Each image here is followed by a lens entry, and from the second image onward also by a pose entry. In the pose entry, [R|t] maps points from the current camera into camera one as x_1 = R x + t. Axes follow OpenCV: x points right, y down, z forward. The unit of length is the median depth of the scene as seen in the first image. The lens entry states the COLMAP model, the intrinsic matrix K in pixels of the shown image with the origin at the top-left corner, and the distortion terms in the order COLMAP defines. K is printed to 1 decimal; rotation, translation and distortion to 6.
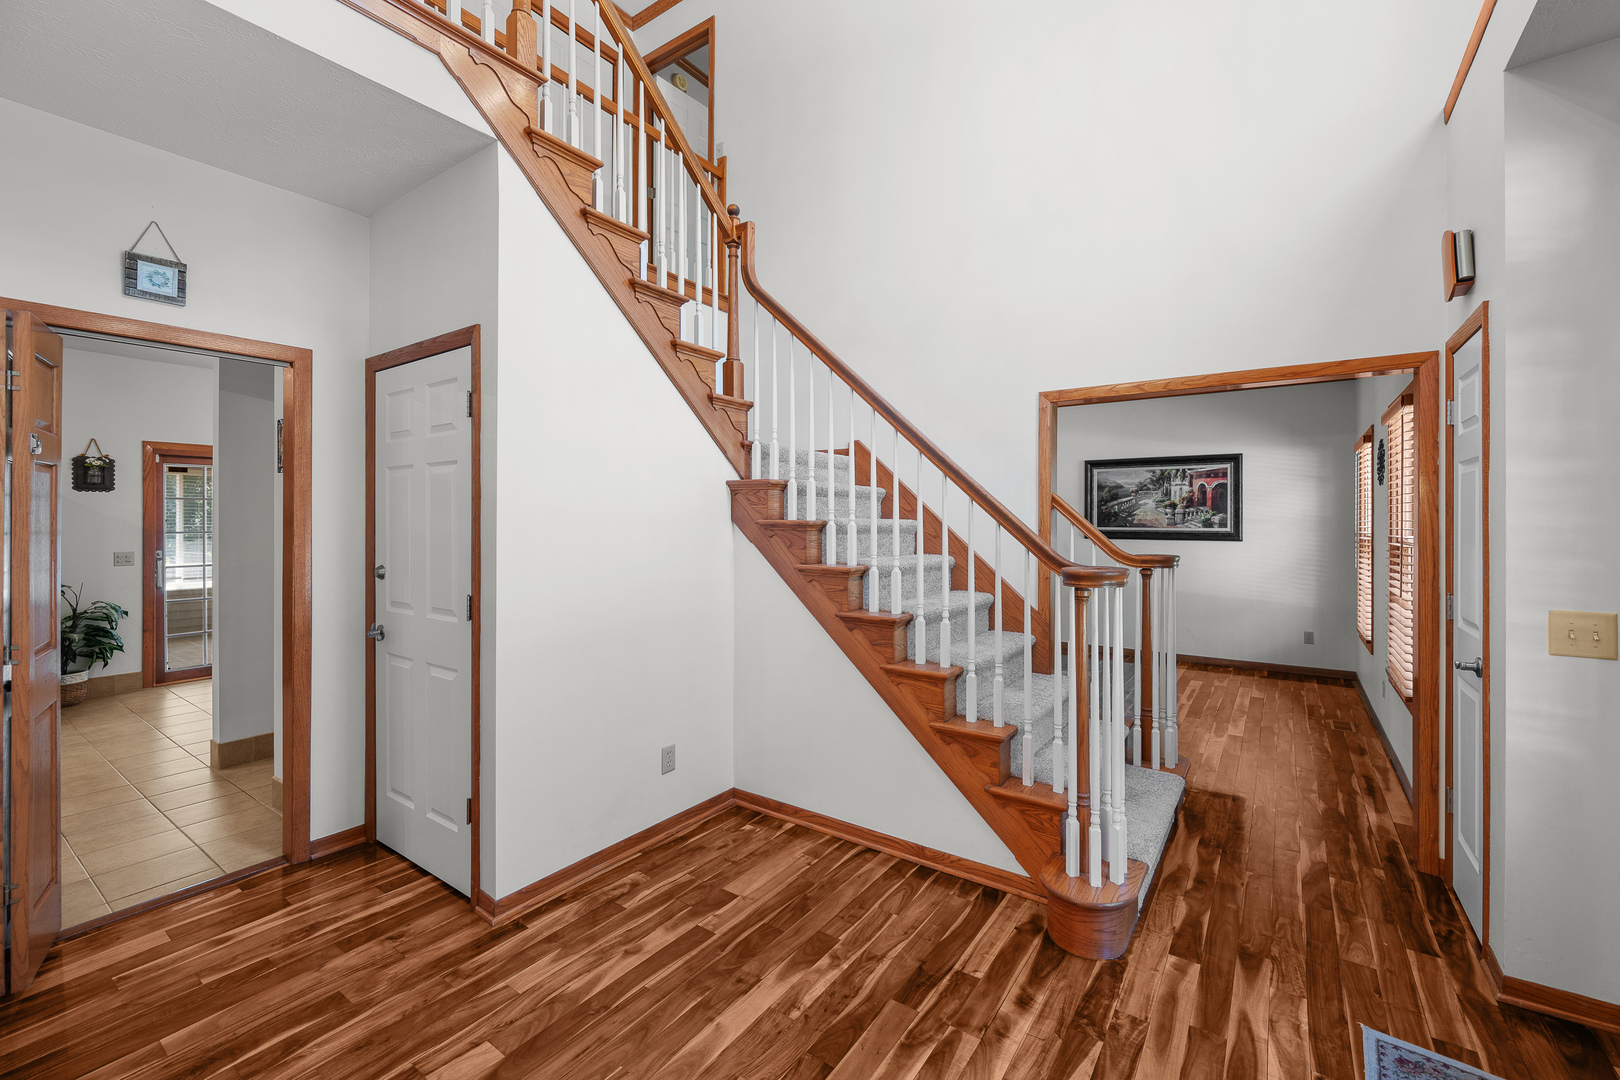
lens RADIAL K [[654.9, 0, 836.6], [0, 654.9, 520.7], [0, 0, 1]] dist [0.004936, 0.000103]
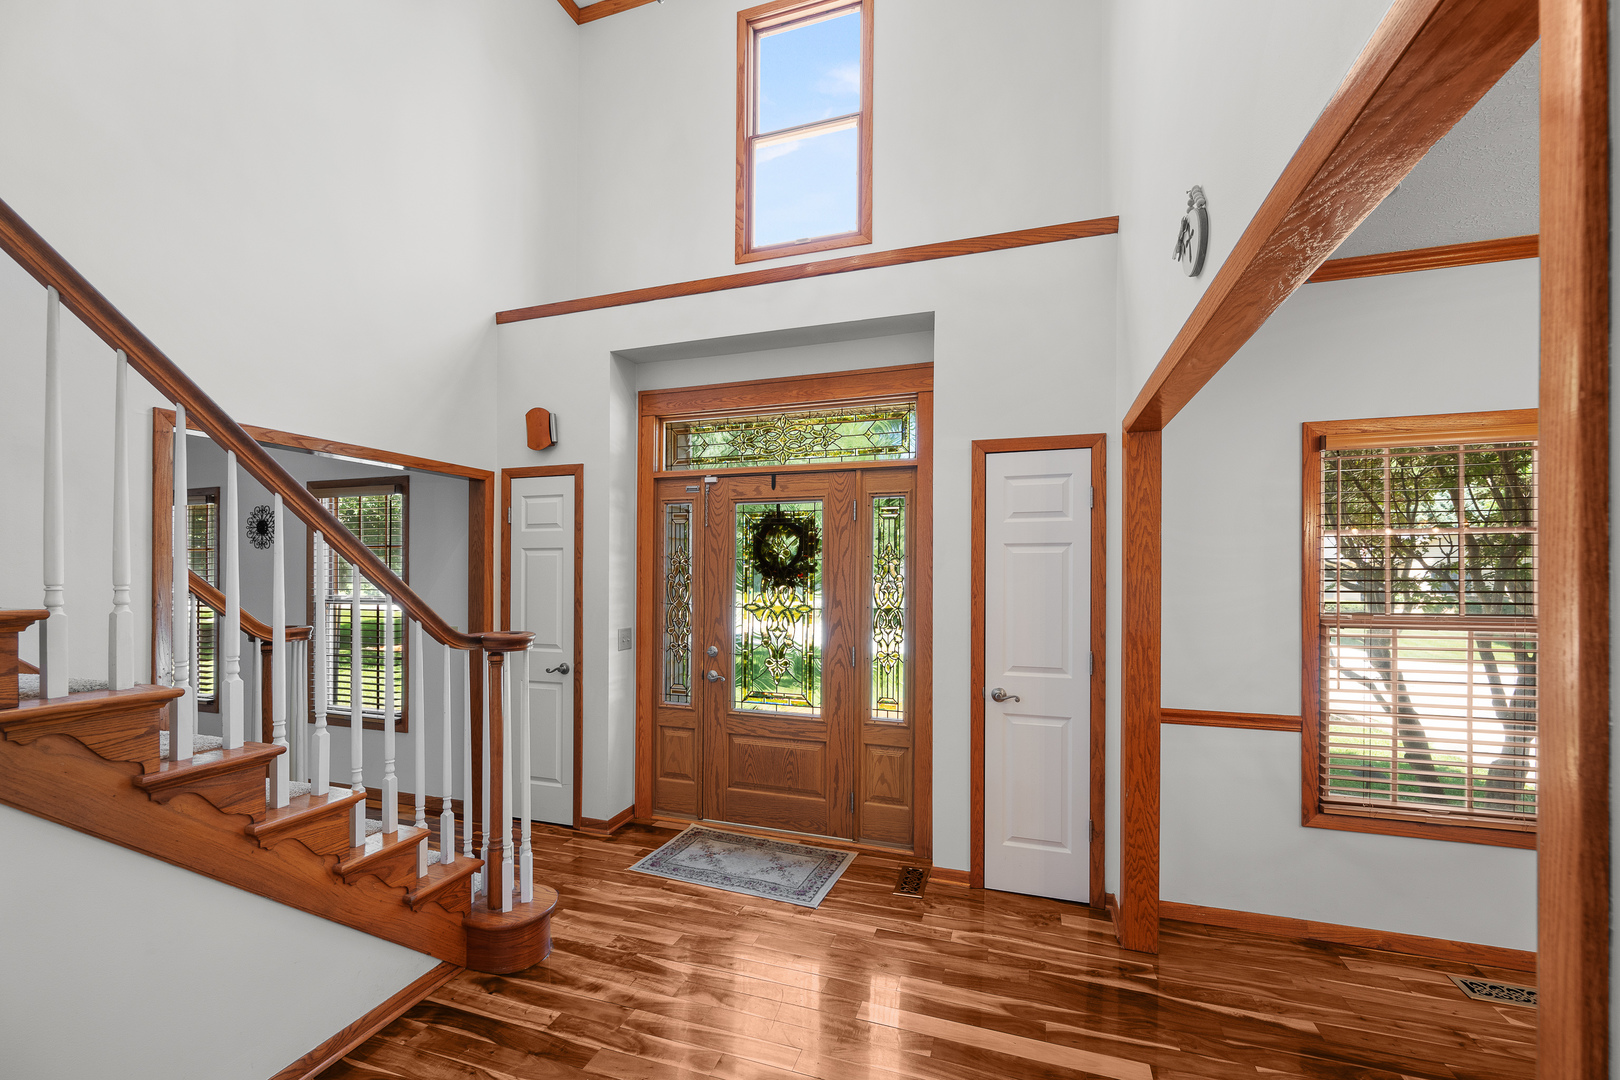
lens RADIAL K [[654.9, 0, 815.2], [0, 654.9, 574.9], [0, 0, 1]] dist [0.004936, 0.000103]
pose [[-0.269376, -0.009163, 0.962992, -1.003860], [-0.004345, 0.999956, 0.008300, -0.050724], [-0.963025, -0.001948, -0.269404, 0.939261]]
